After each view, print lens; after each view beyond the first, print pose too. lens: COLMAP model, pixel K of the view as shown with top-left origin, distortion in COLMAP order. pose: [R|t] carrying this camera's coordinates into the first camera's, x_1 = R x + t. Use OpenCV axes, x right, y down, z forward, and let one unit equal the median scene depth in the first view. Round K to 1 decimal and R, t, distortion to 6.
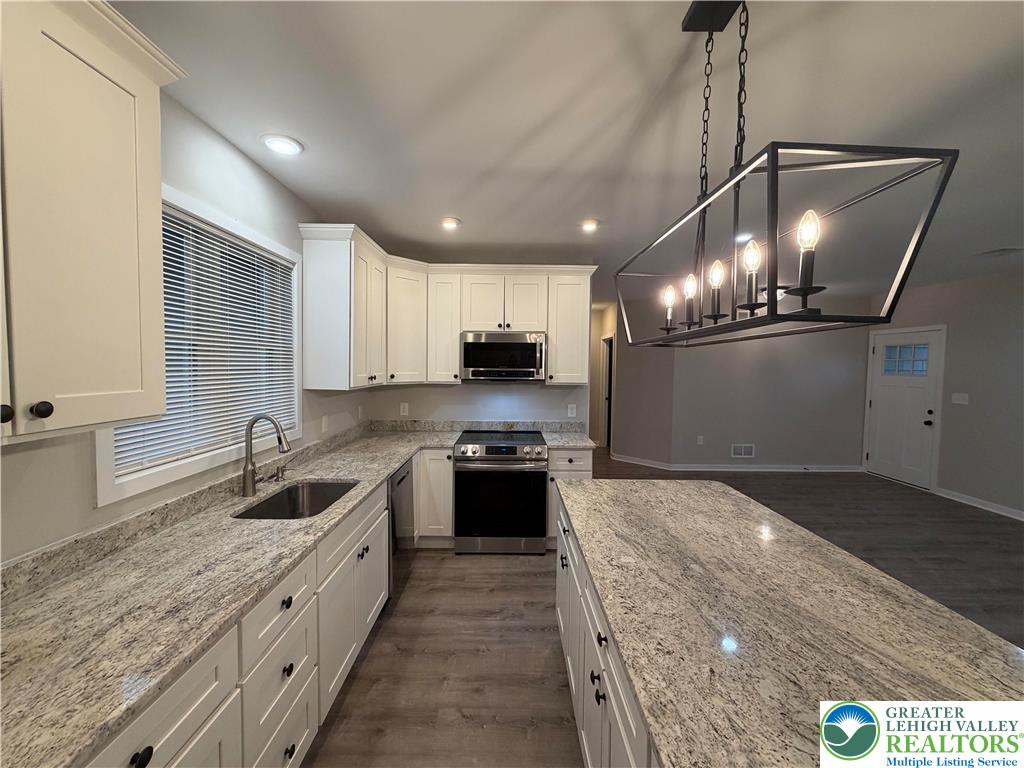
lens RADIAL K [[407.6, 0, 510.7], [0, 407.6, 385.0], [0, 0, 1]] dist [-0.001161, 0.000397]
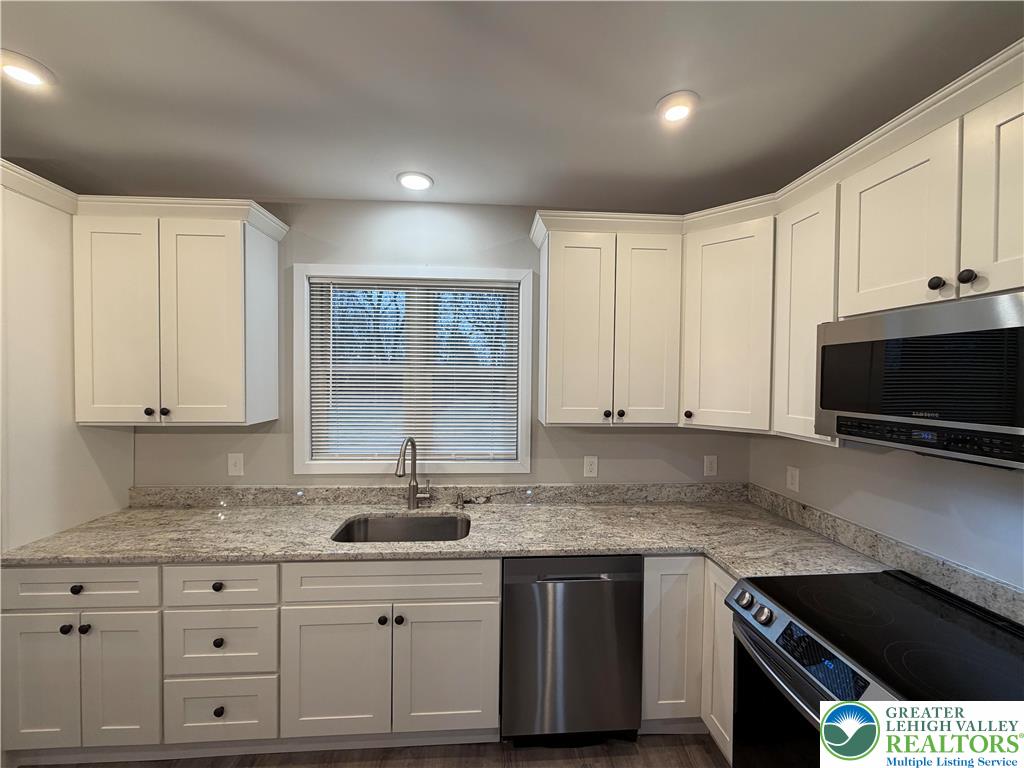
lens RADIAL K [[407.6, 0, 509.5], [0, 407.6, 384.8], [0, 0, 1]] dist [-0.001161, 0.000397]
pose [[0.064707, 0.009671, -0.997857, 0.376371], [-0.059095, 0.998235, 0.005843, -0.068013], [0.996153, 0.058590, 0.065164, 0.907230]]
